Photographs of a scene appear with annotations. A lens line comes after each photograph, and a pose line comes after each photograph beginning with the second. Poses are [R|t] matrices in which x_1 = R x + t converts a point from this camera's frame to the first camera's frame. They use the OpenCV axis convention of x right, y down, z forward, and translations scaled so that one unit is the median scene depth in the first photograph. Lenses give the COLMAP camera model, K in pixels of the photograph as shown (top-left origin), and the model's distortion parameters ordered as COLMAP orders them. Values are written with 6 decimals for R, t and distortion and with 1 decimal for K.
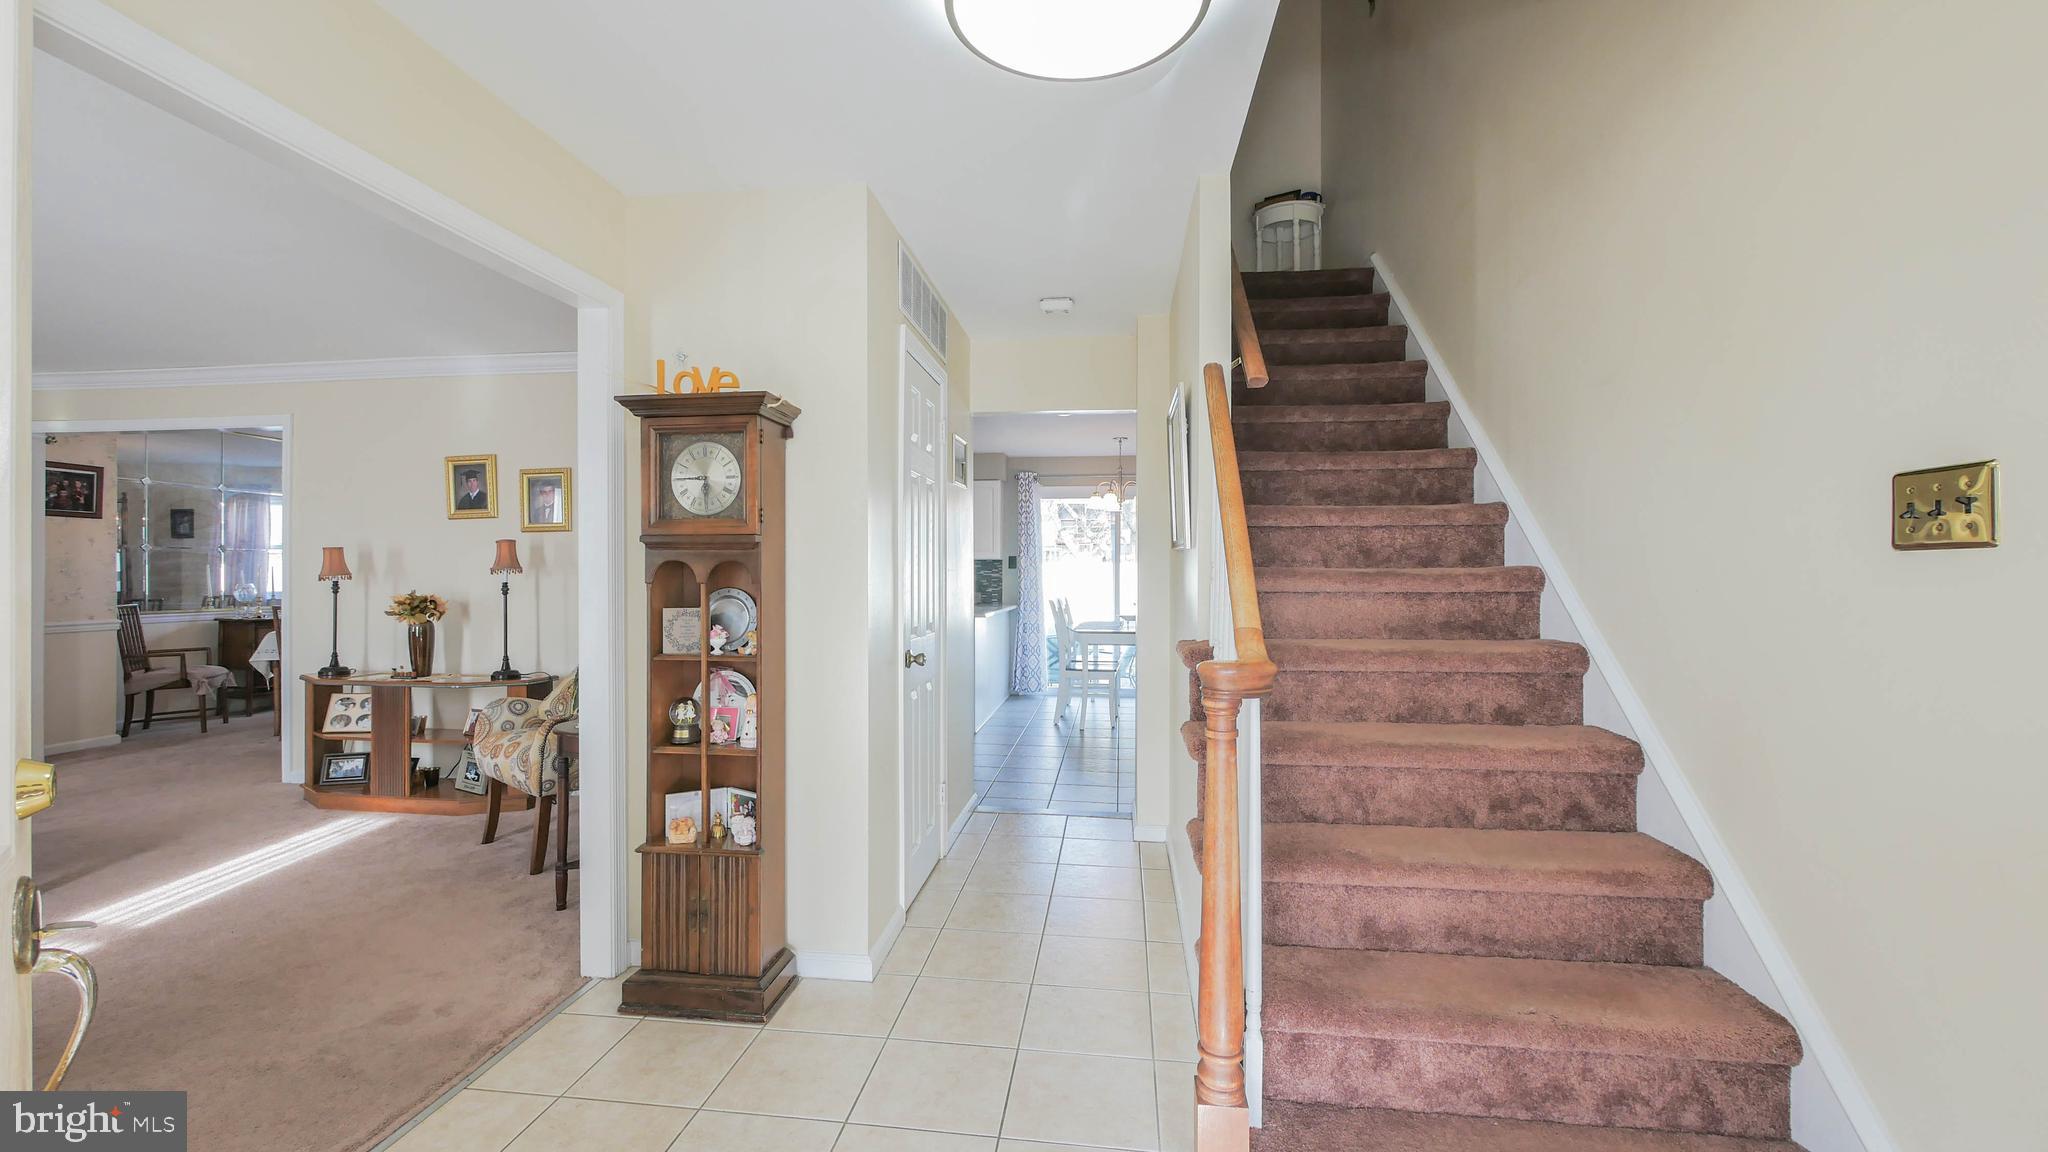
lens RADIAL K [[846.3, 0, 1008.0], [0, 846.3, 569.7], [0, 0, 1]] dist [-0.004934, 0.001135]
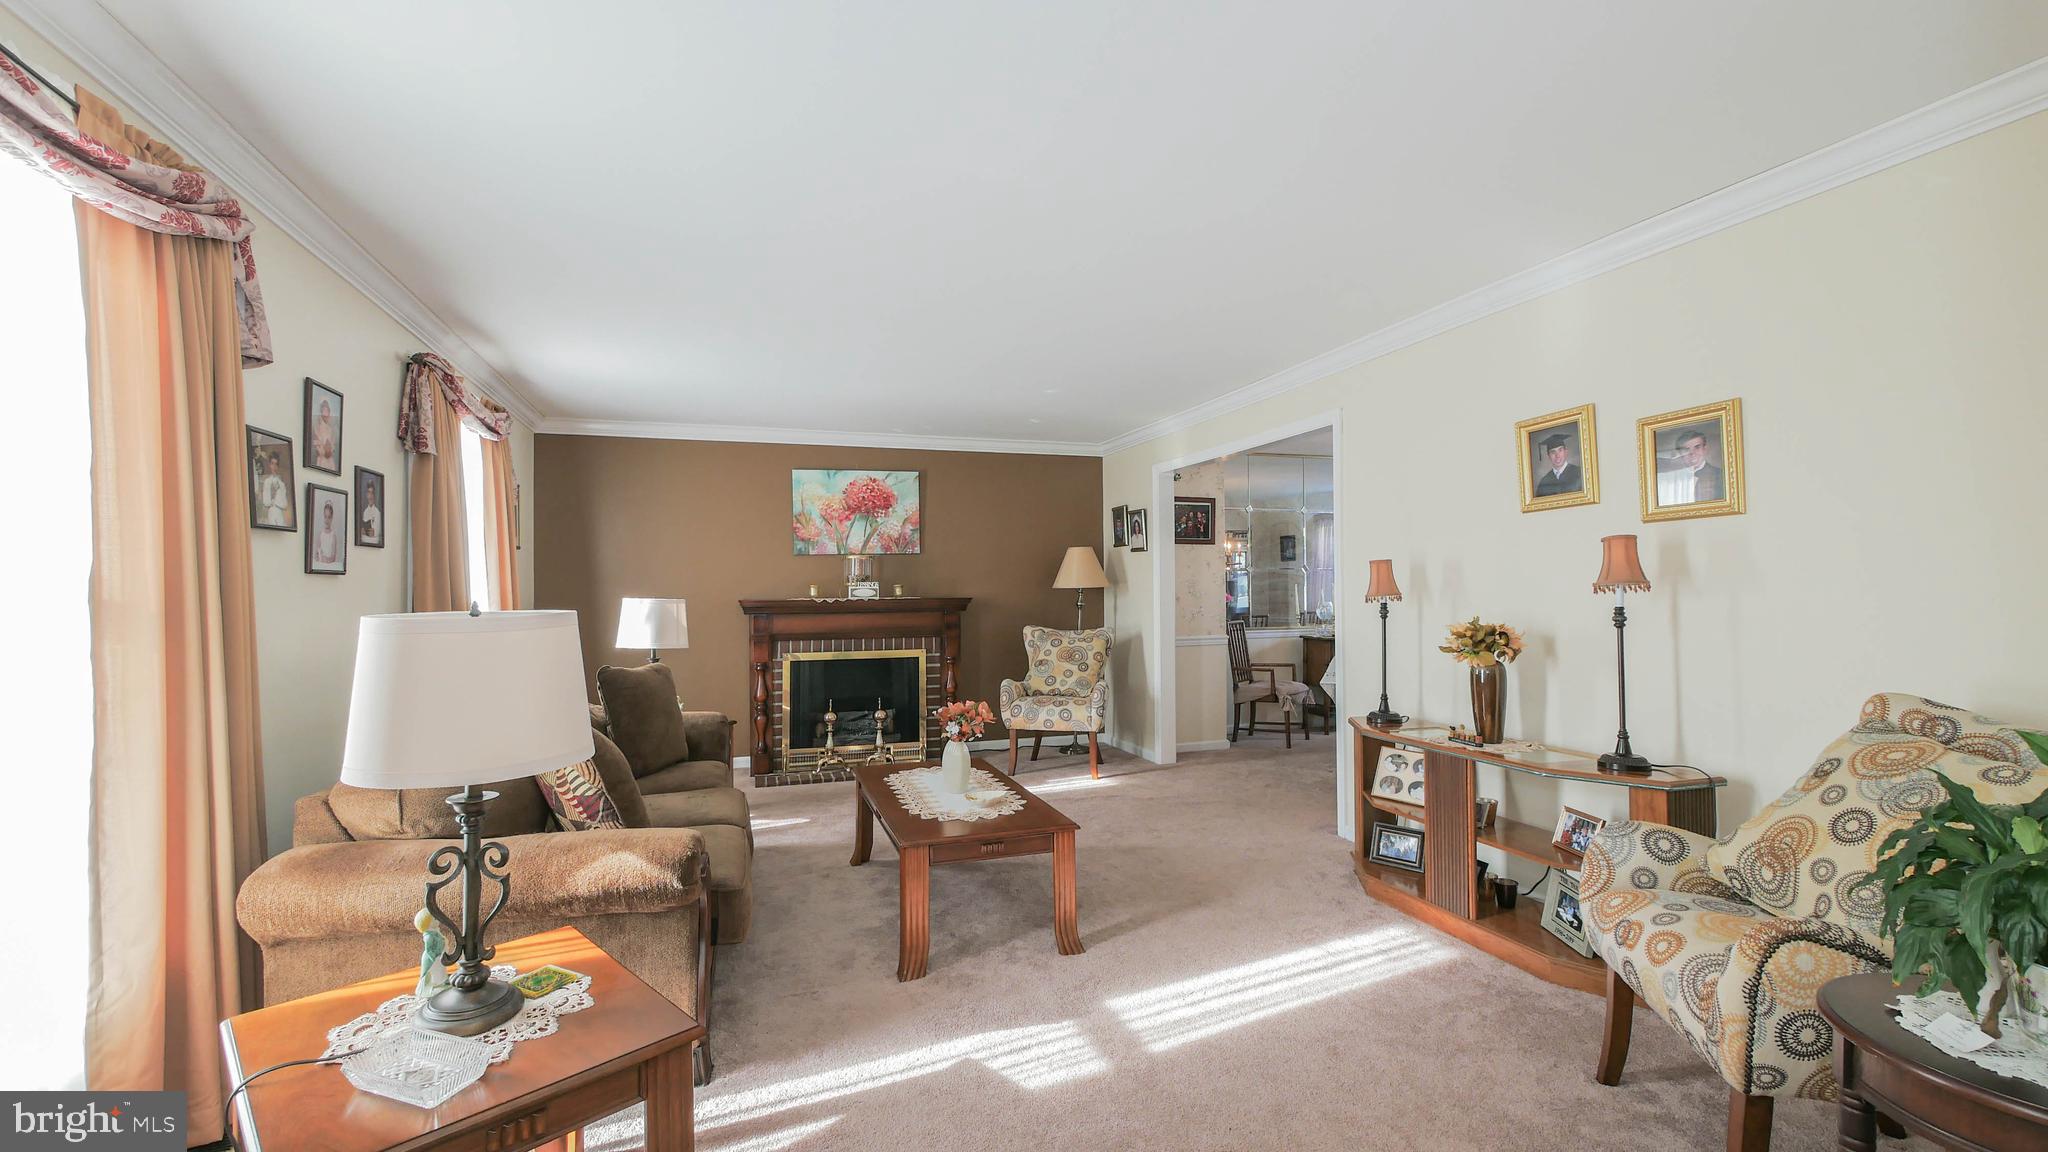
lens RADIAL K [[846.3, 0, 1008.9], [0, 846.3, 585.3], [0, 0, 1]] dist [-0.004934, 0.001135]
pose [[0.434809, -0.013231, -0.900425, -0.243364], [0.013909, 0.999871, -0.007976, -0.001752], [0.900415, -0.009056, 0.434937, 0.349482]]
